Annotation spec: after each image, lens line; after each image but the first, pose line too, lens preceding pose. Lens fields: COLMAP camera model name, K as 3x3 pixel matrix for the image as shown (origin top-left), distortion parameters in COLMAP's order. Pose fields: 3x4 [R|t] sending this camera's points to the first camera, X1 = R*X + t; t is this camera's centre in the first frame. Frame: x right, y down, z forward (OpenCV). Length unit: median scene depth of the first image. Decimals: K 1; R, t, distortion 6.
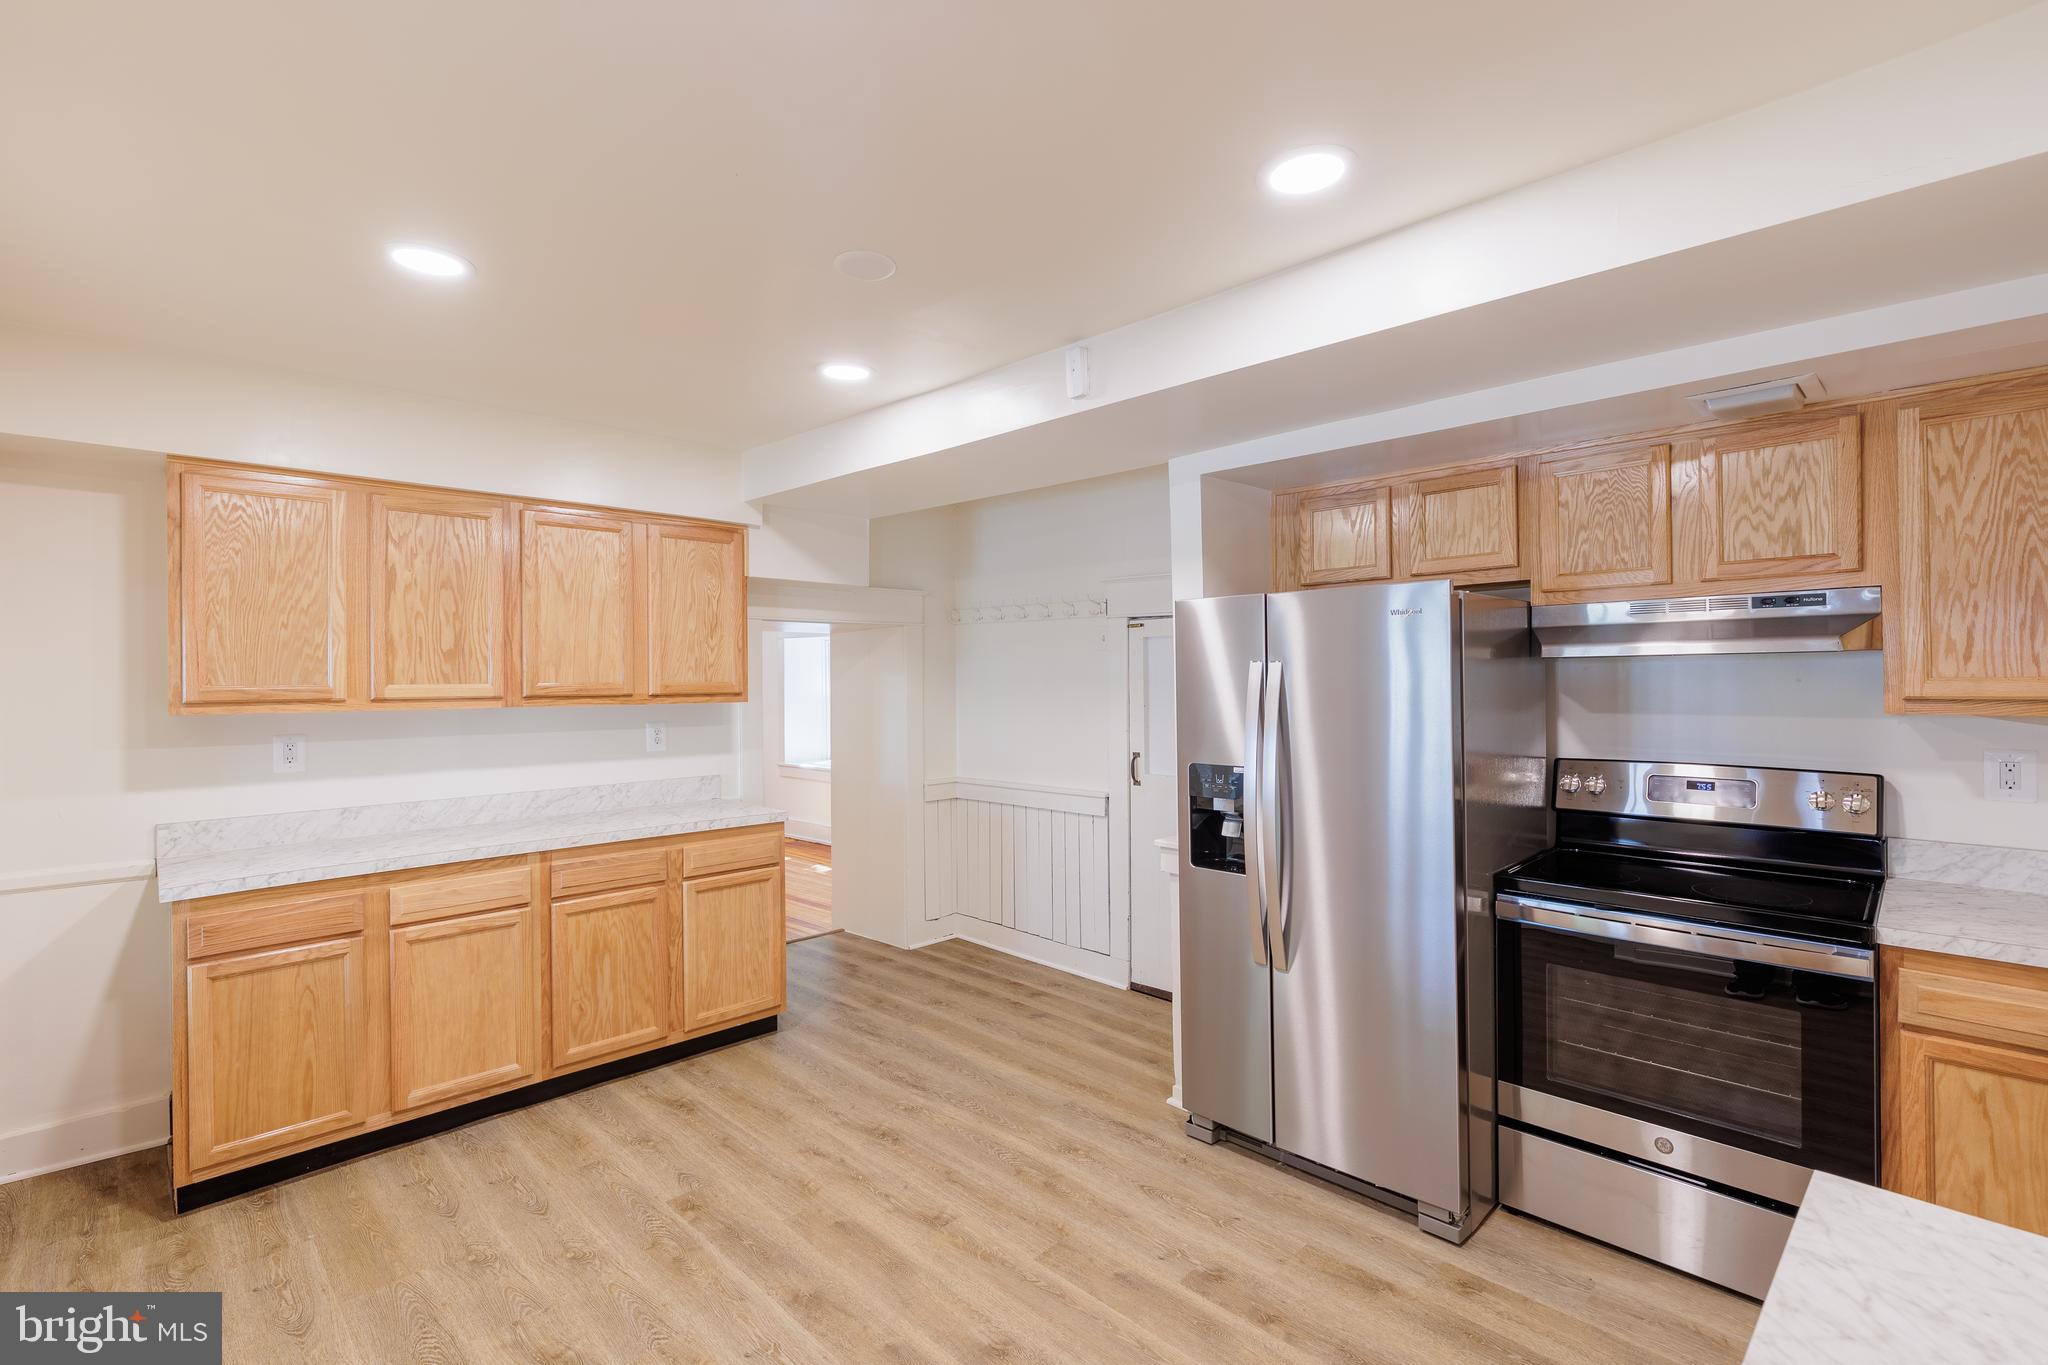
lens RADIAL K [[924.3, 0, 1019.5], [0, 924.3, 676.3], [0, 0, 1]] dist [0.004760, -0.000079]
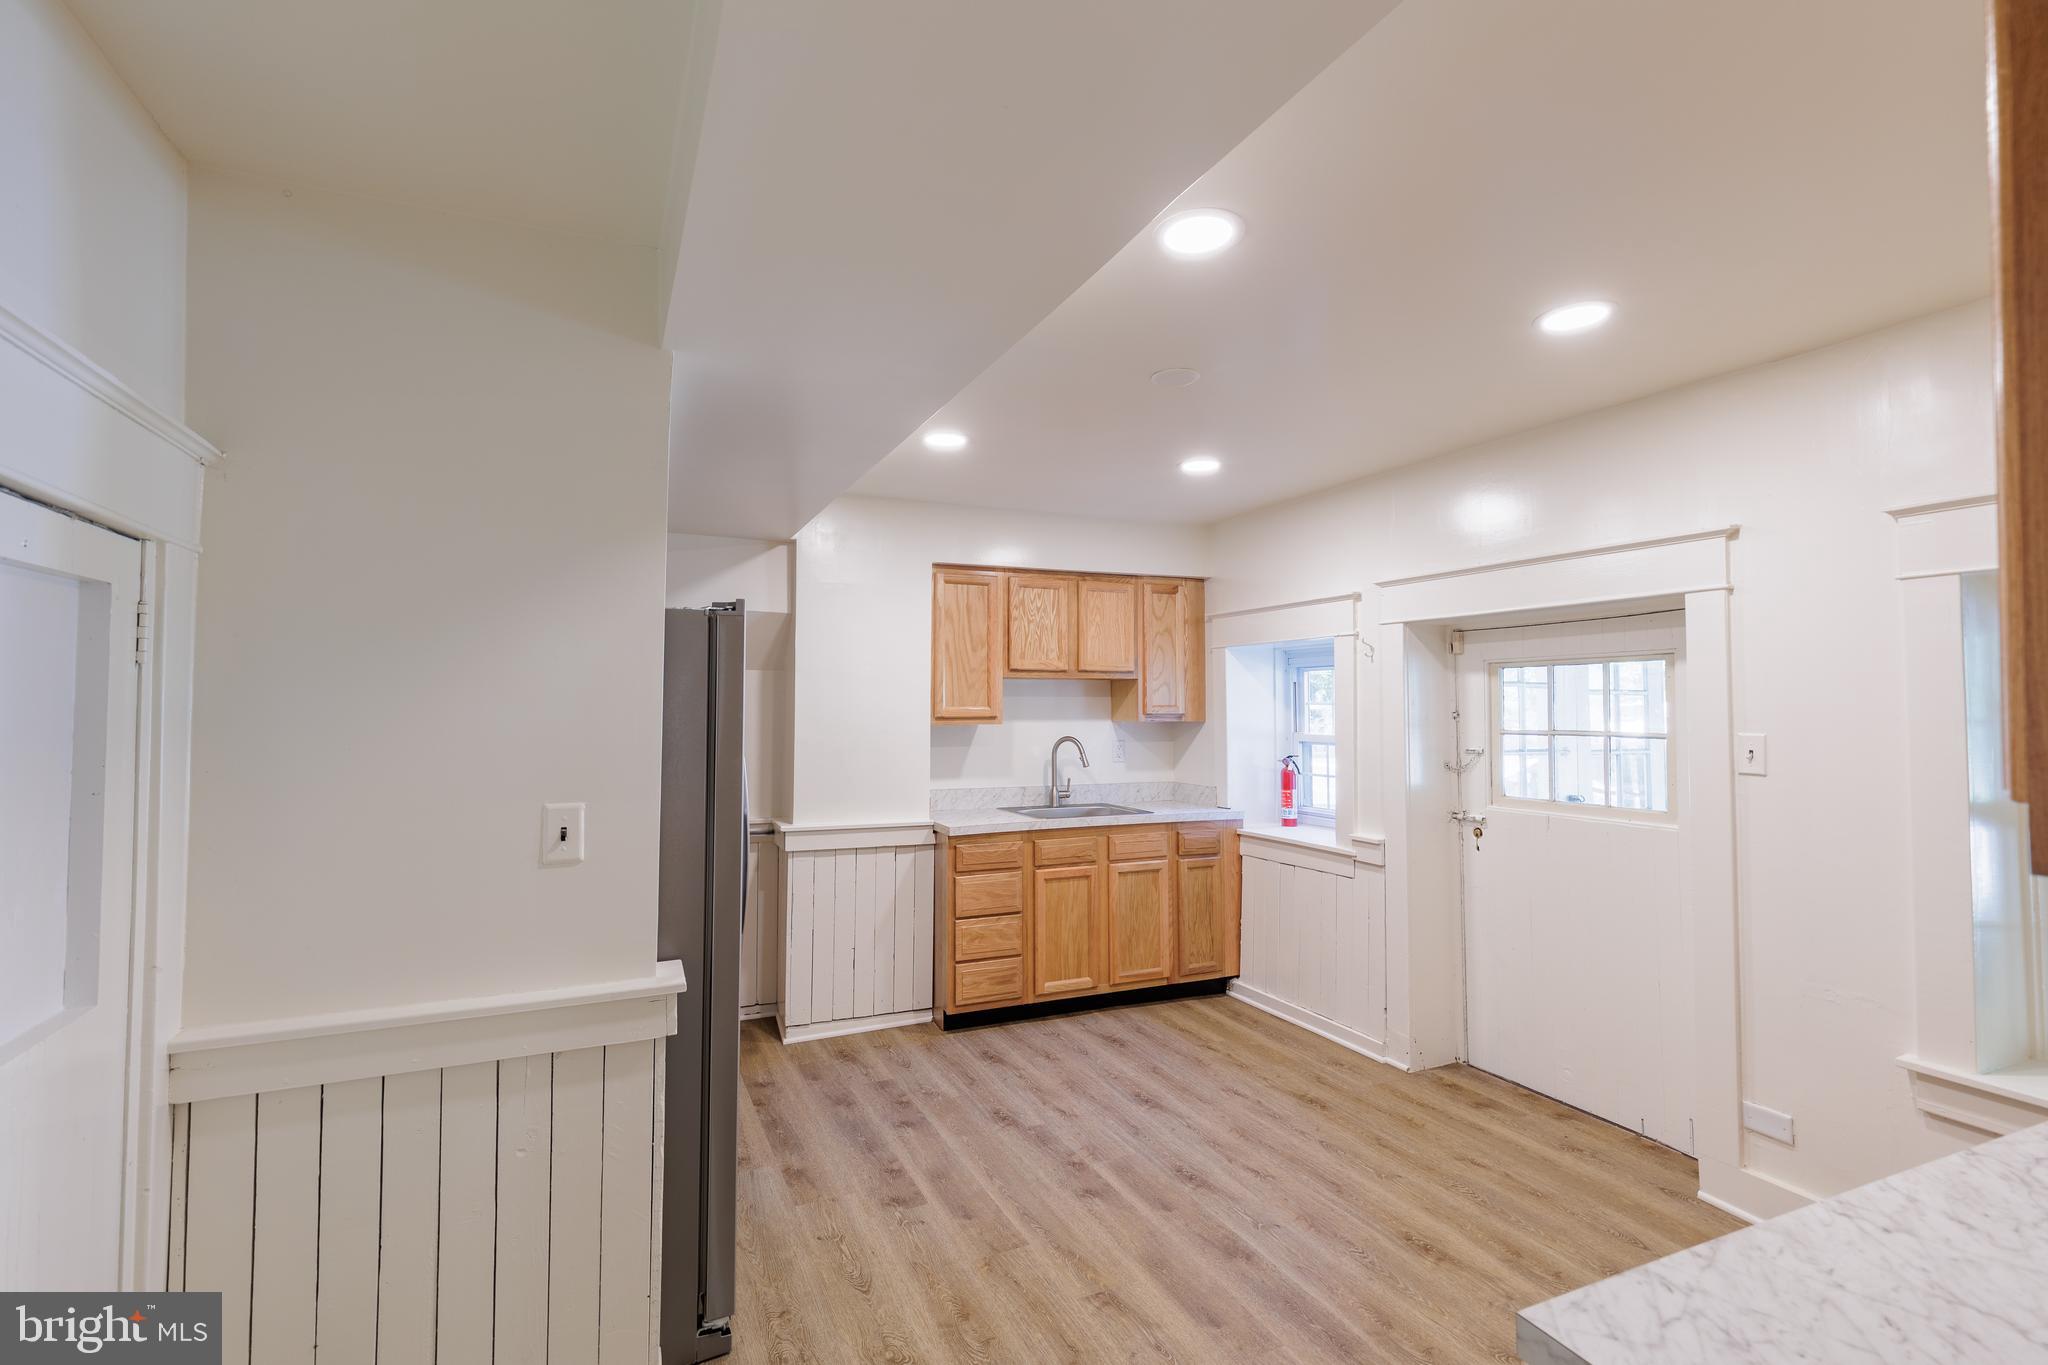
lens RADIAL K [[924.3, 0, 1019.5], [0, 924.3, 676.3], [0, 0, 1]] dist [0.004760, -0.000079]
pose [[-0.939189, 0.017901, 0.342934, -0.282972], [0.007169, 0.999445, -0.032536, 0.003364], [-0.343326, -0.028099, -0.938796, 1.621063]]
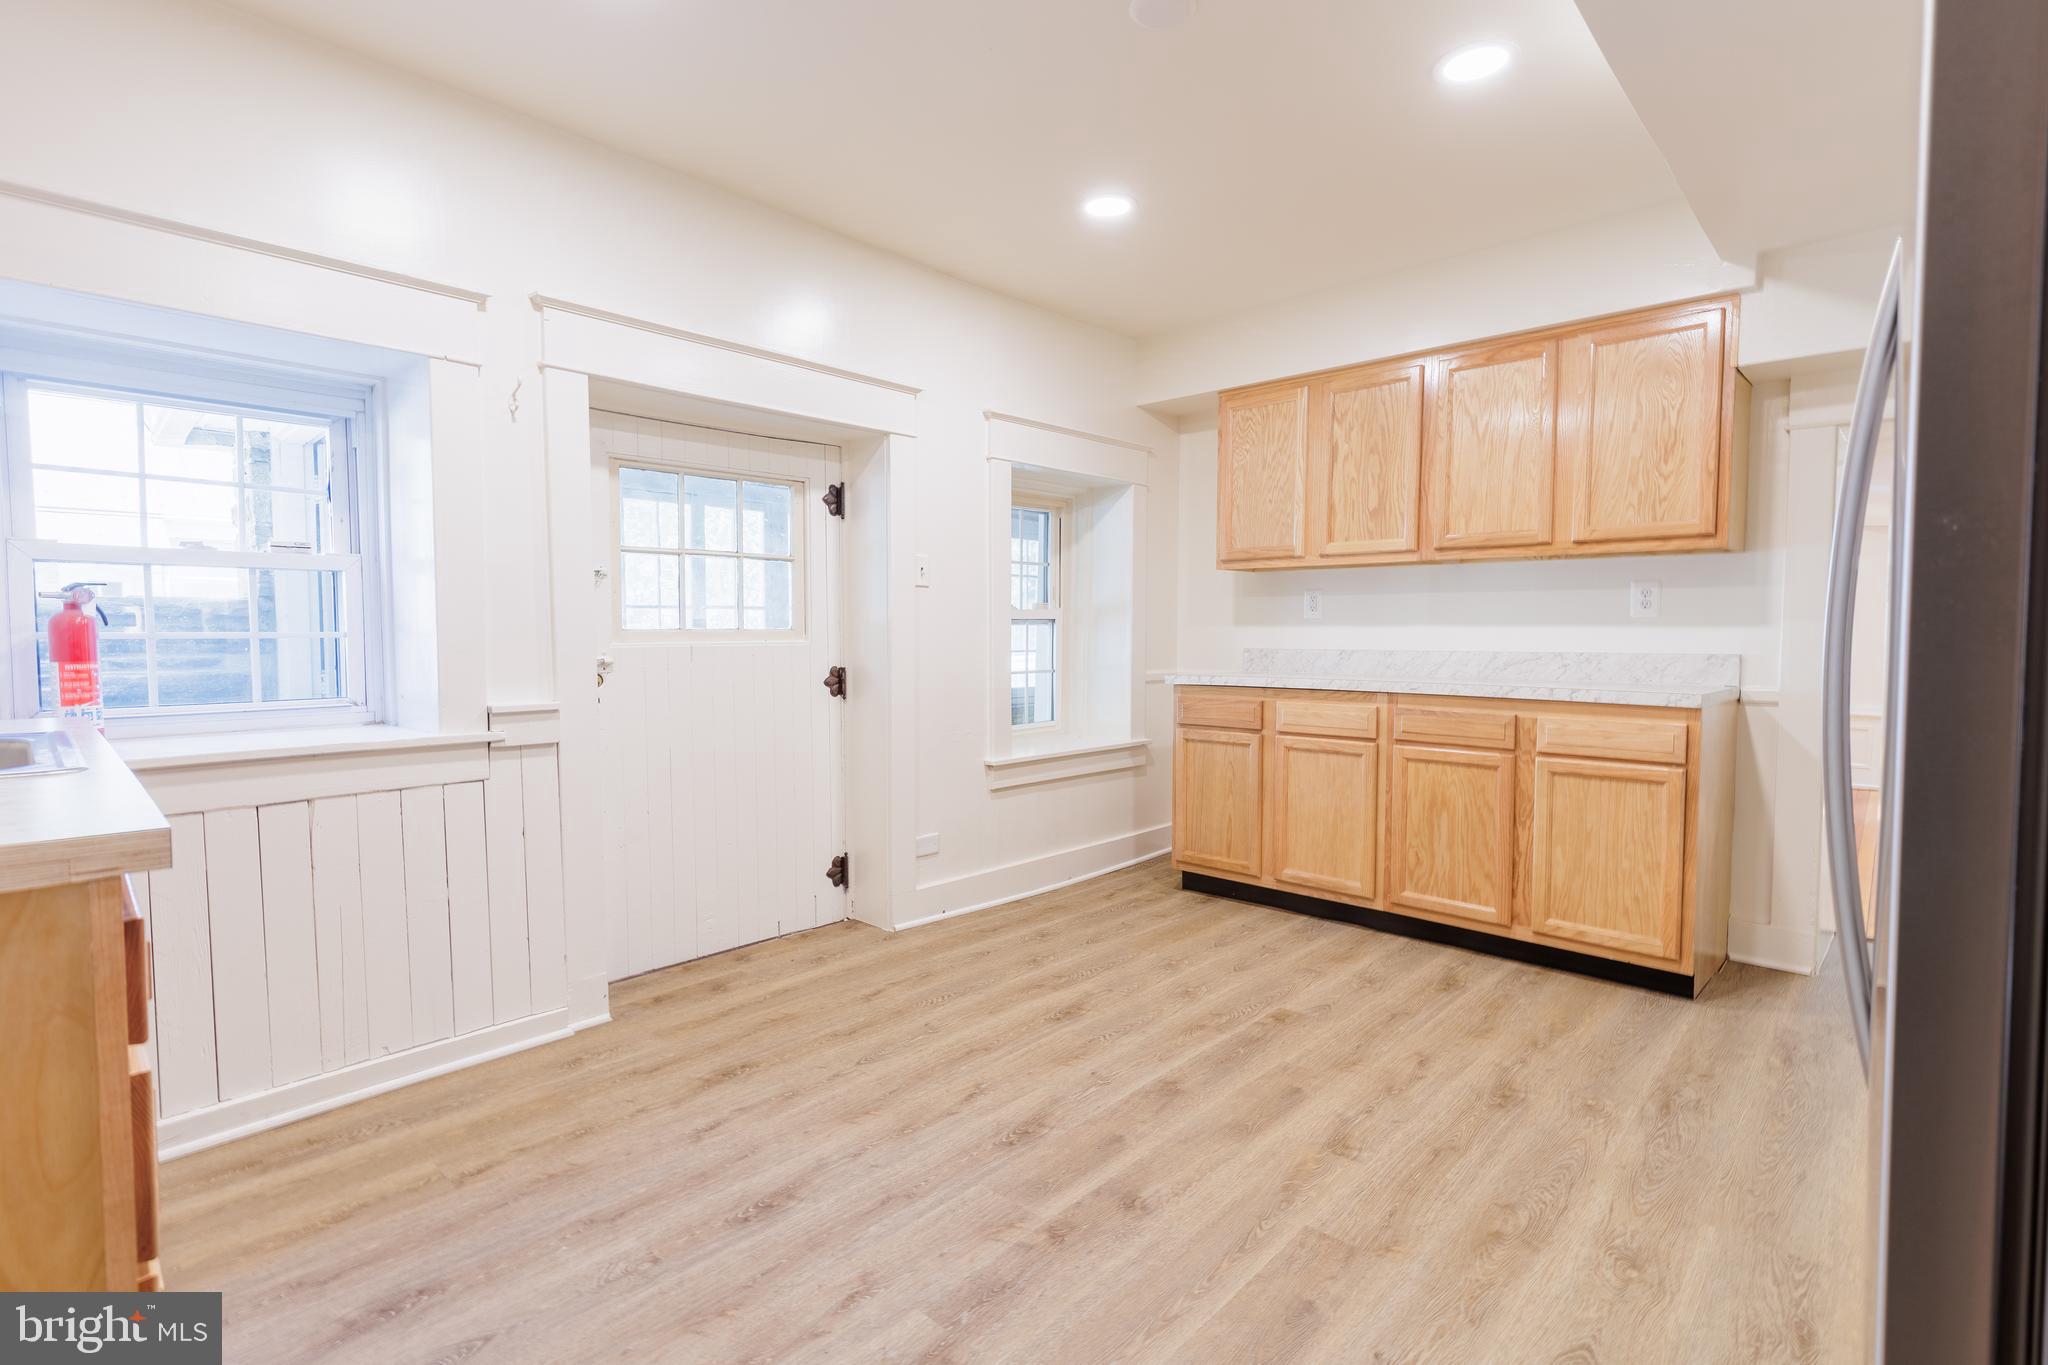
lens RADIAL K [[967.1, 0, 1021.4], [0, 967.1, 678.0], [0, 0, 1]] dist [0.005749, -0.000181]
pose [[0.040454, 0.057367, -0.997533, 0.597274], [-0.003374, 0.998353, 0.057278, 0.121203], [0.999176, 0.001049, 0.040581, 0.591625]]
